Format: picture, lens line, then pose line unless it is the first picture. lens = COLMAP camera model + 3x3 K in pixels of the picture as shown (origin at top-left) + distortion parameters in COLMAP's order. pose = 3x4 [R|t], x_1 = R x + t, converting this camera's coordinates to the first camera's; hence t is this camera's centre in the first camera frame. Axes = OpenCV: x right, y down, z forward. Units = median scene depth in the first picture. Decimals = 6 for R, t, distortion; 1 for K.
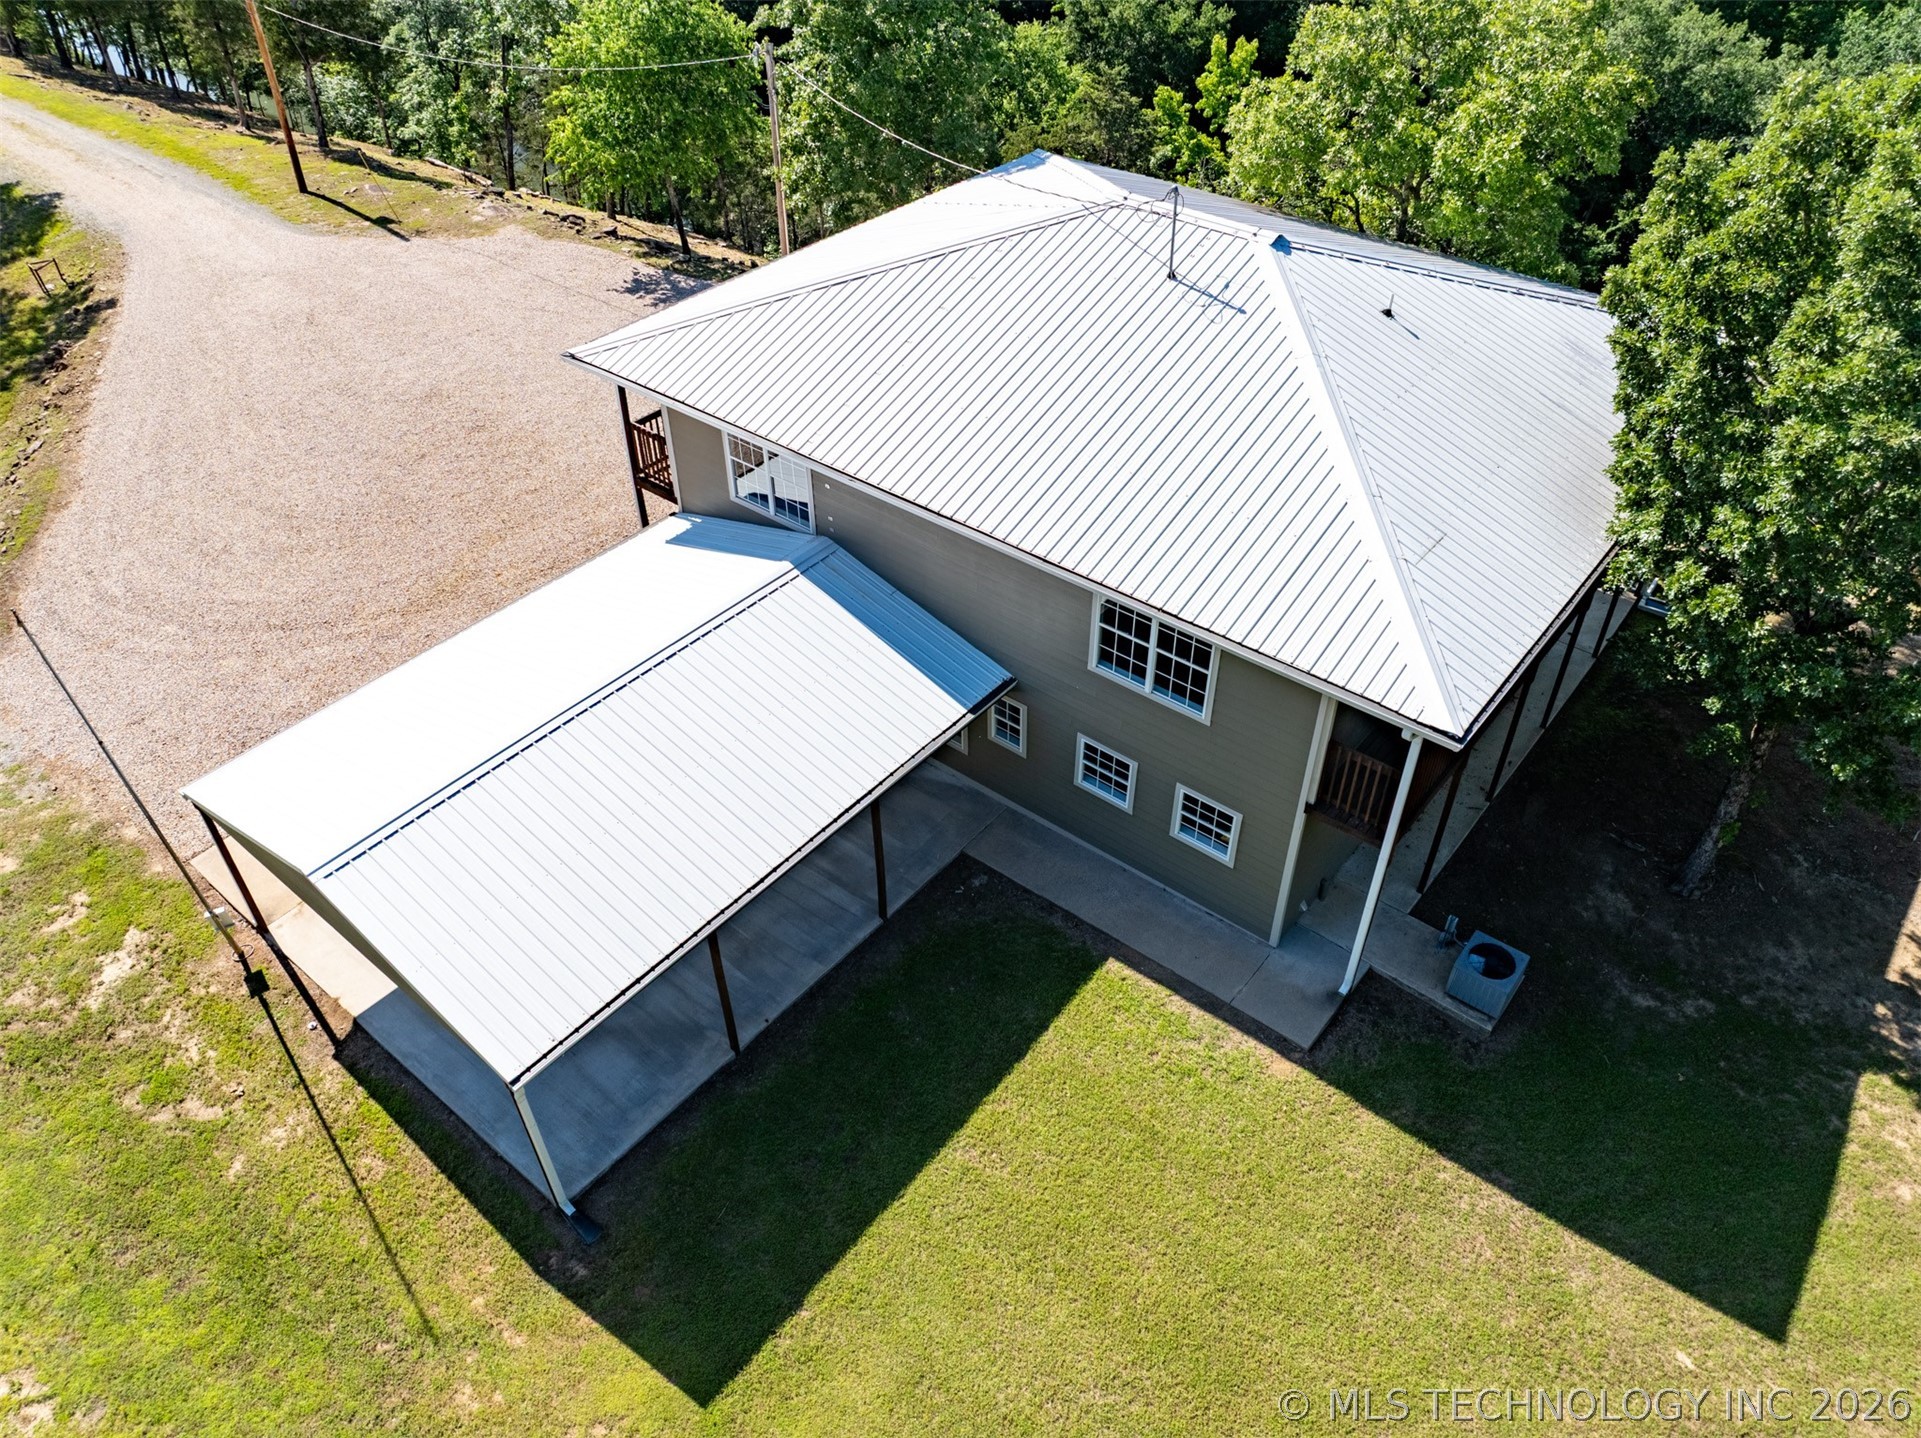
lens RADIAL K [[1353.1, 0, 960.5], [0, 1353.1, 719.0], [0, 0, 1]] dist [-0.055532, 0.033730]
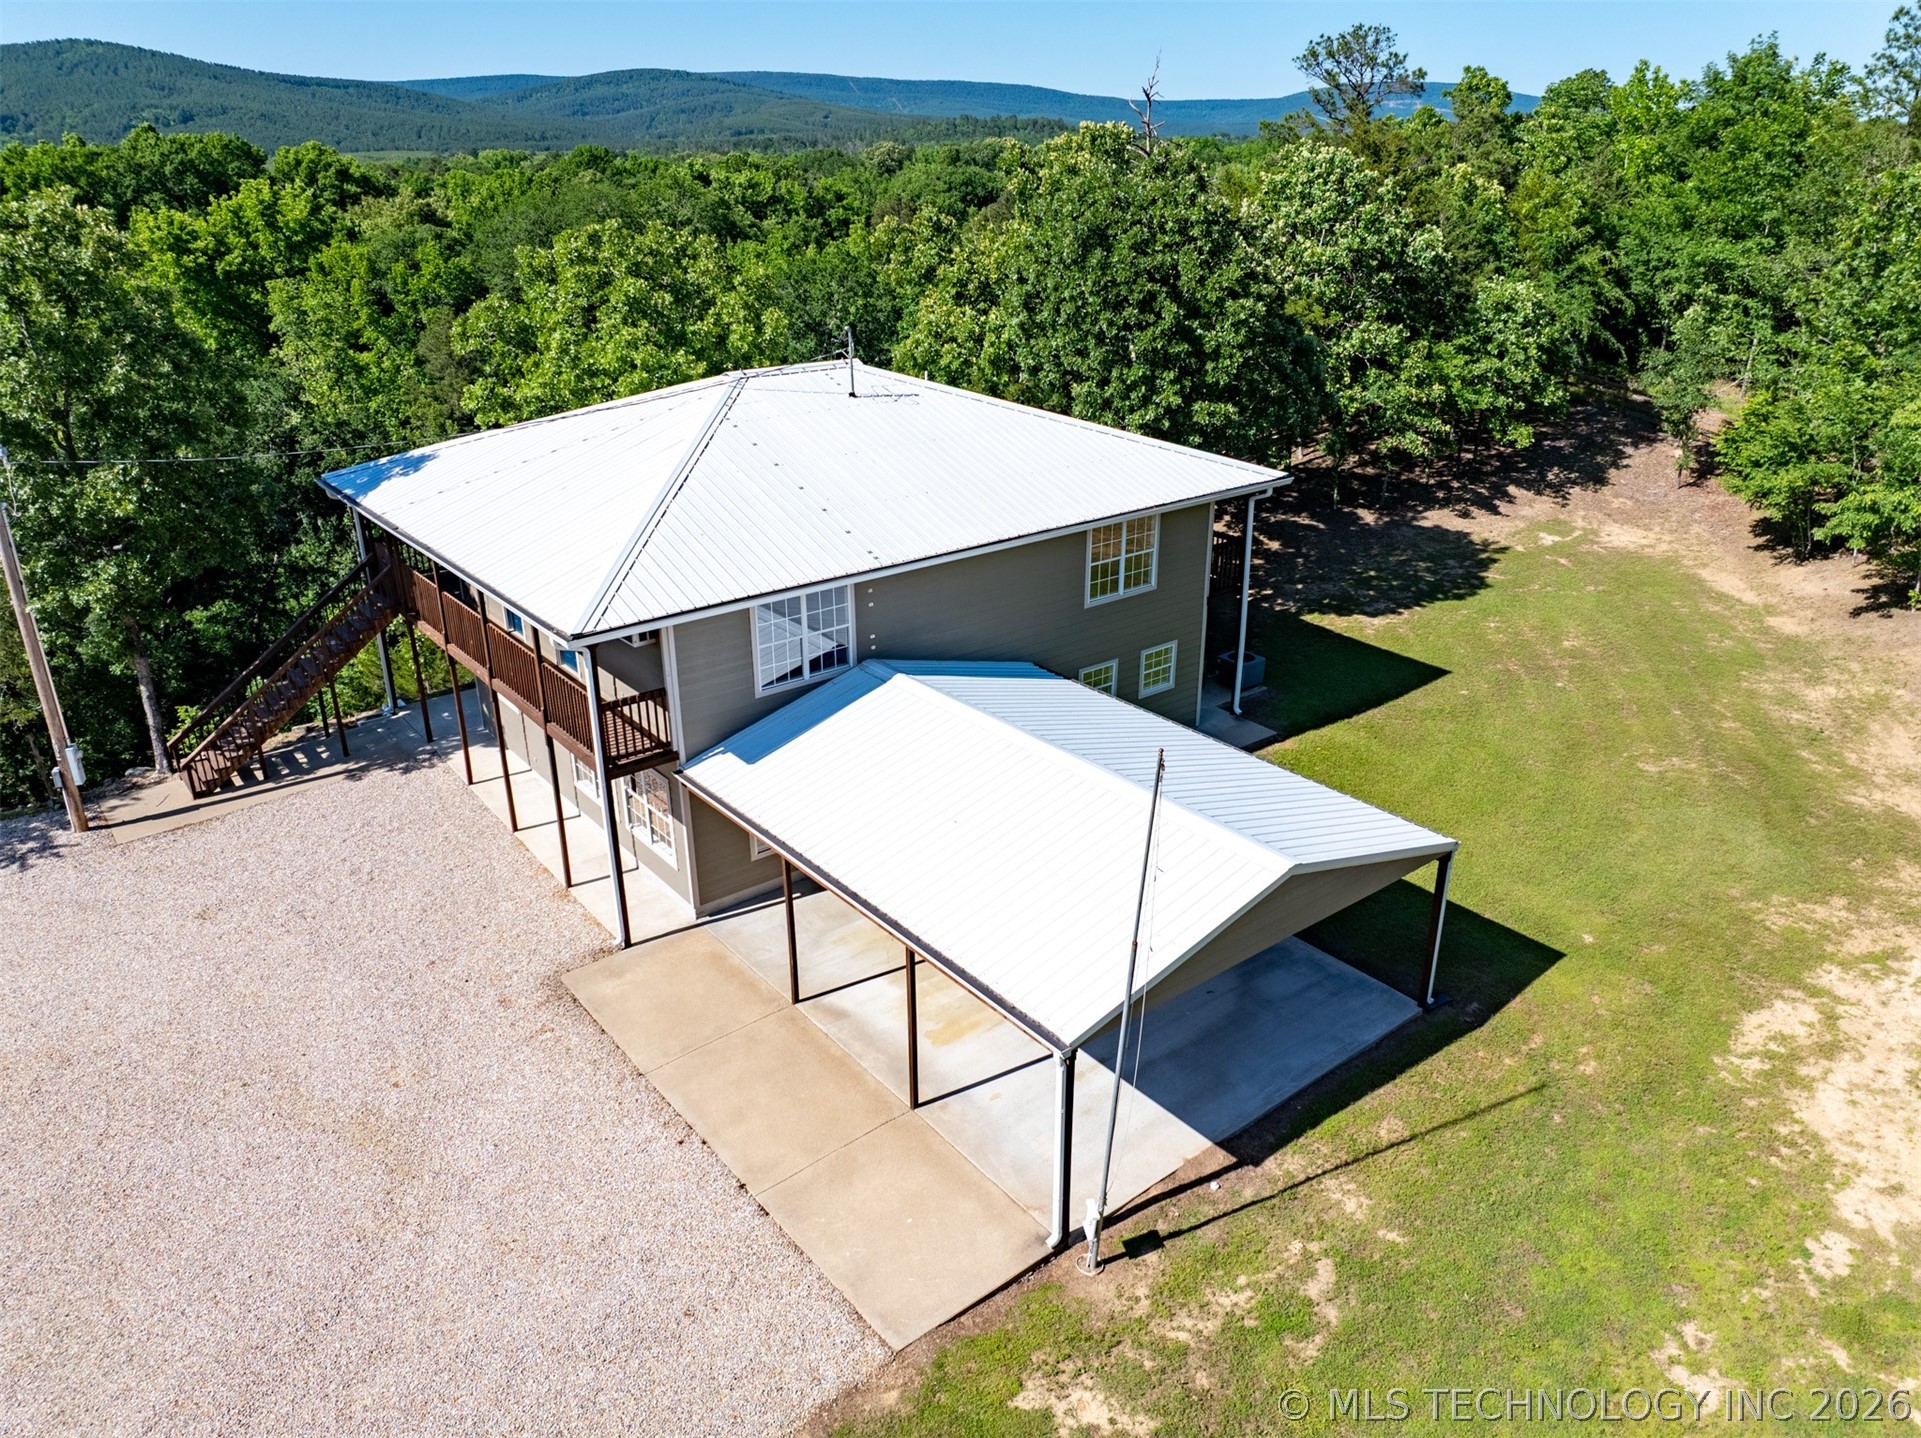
lens RADIAL K [[1353.1, 0, 960.5], [0, 1353.1, 719.0], [0, 0, 1]] dist [-0.055532, 0.033730]
pose [[0.217962, -0.379705, 0.899064, -1.248285], [0.640758, 0.750535, 0.161637, -0.264113], [-0.736154, 0.540852, 0.406887, 0.615626]]
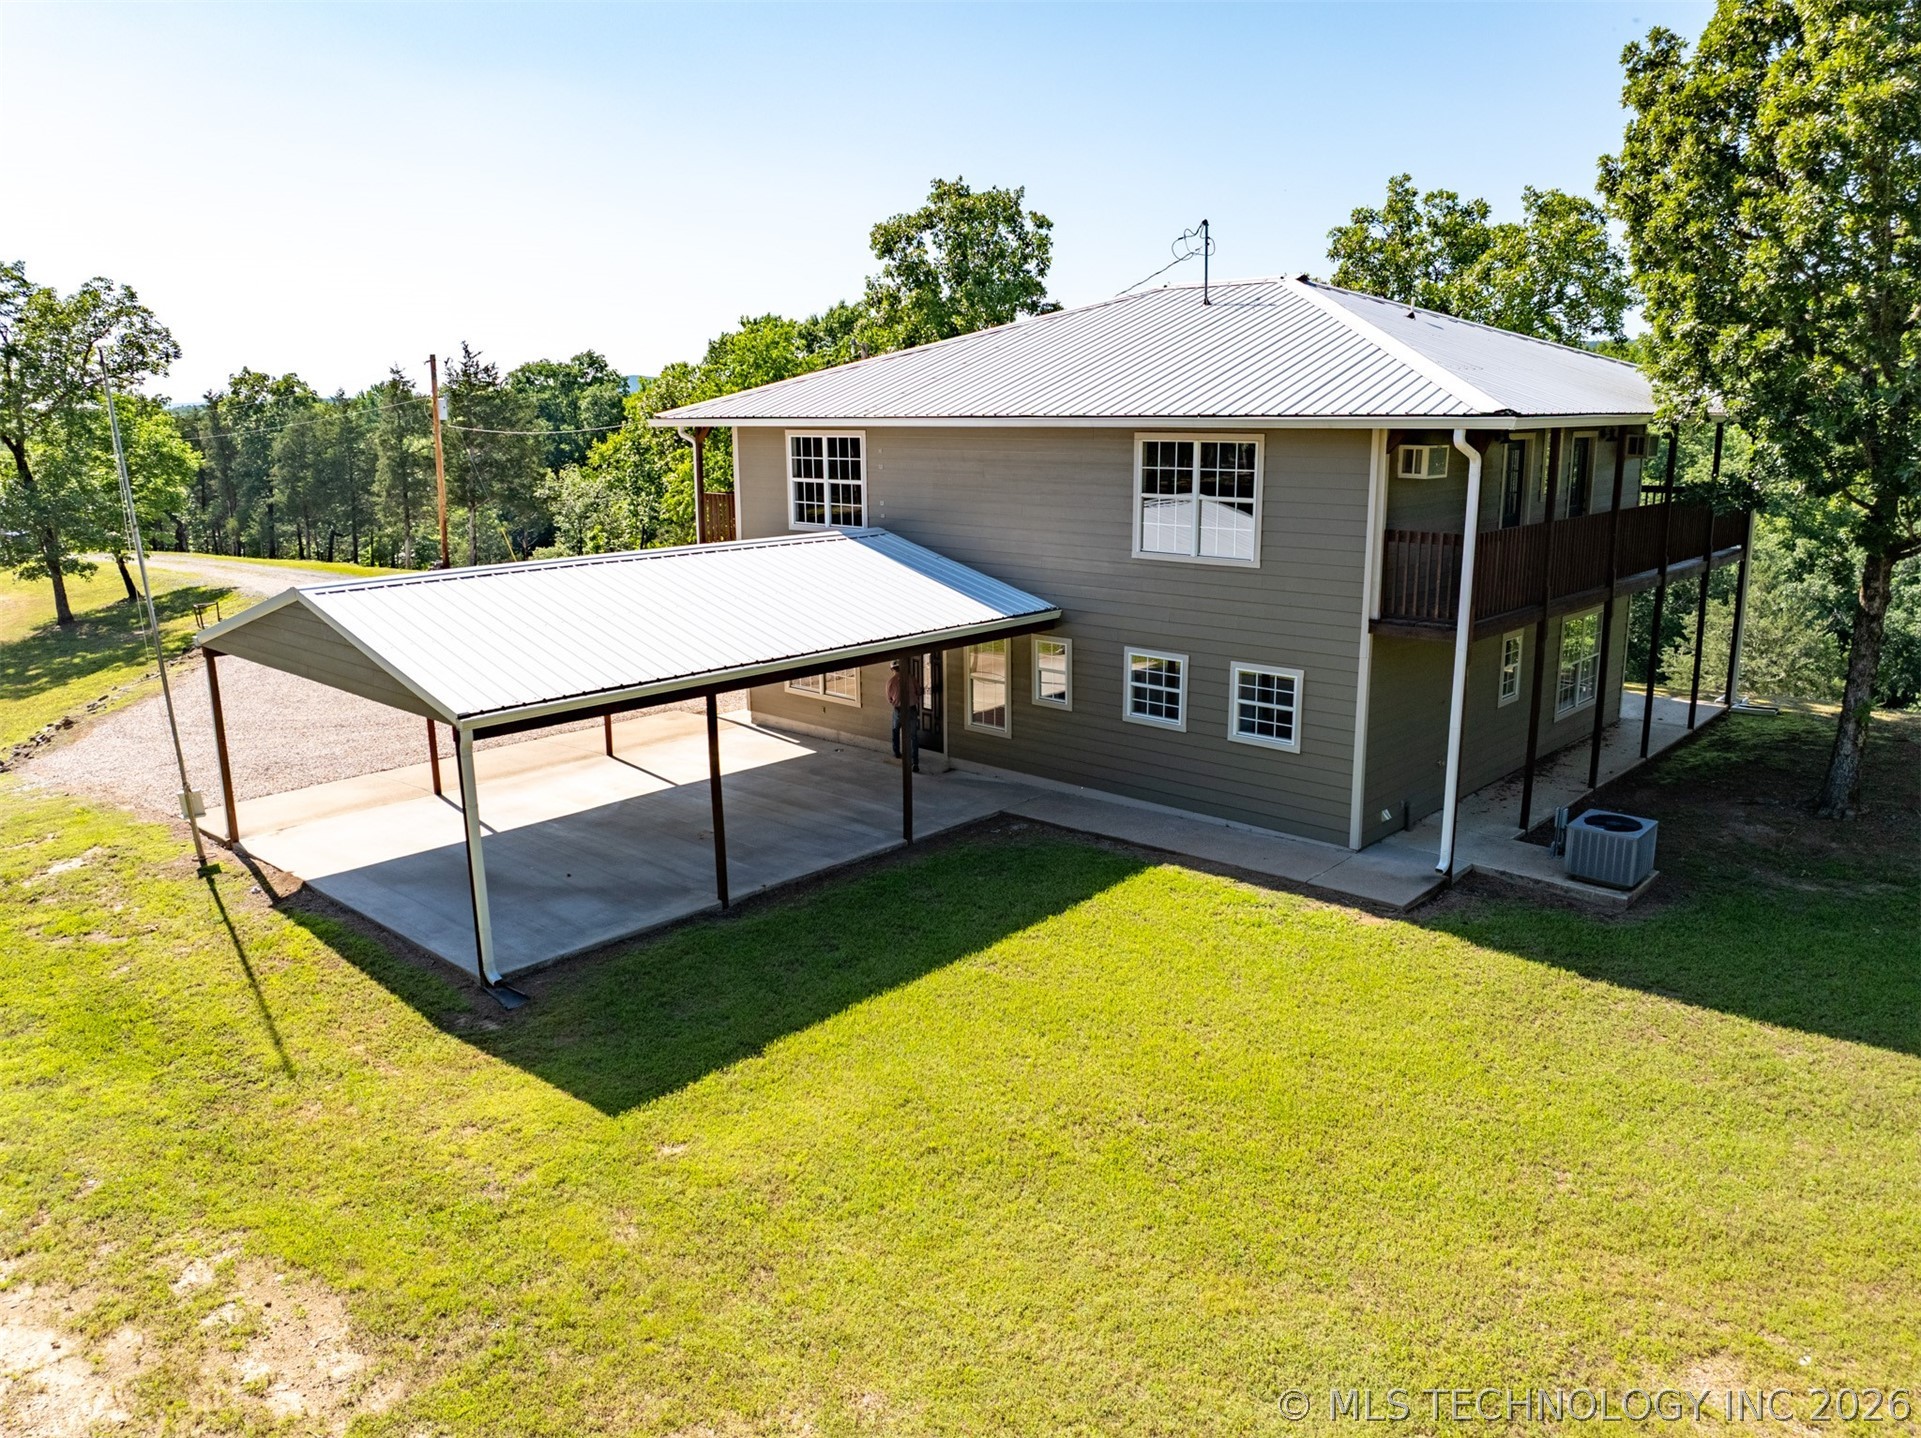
lens RADIAL K [[1353.1, 0, 960.5], [0, 1353.1, 719.0], [0, 0, 1]] dist [-0.055532, 0.033730]
pose [[0.997543, 0.015085, -0.068416, 0.040619], [-0.045104, 0.885530, -0.462388, 0.535726], [0.053609, 0.464338, 0.884034, 0.198253]]
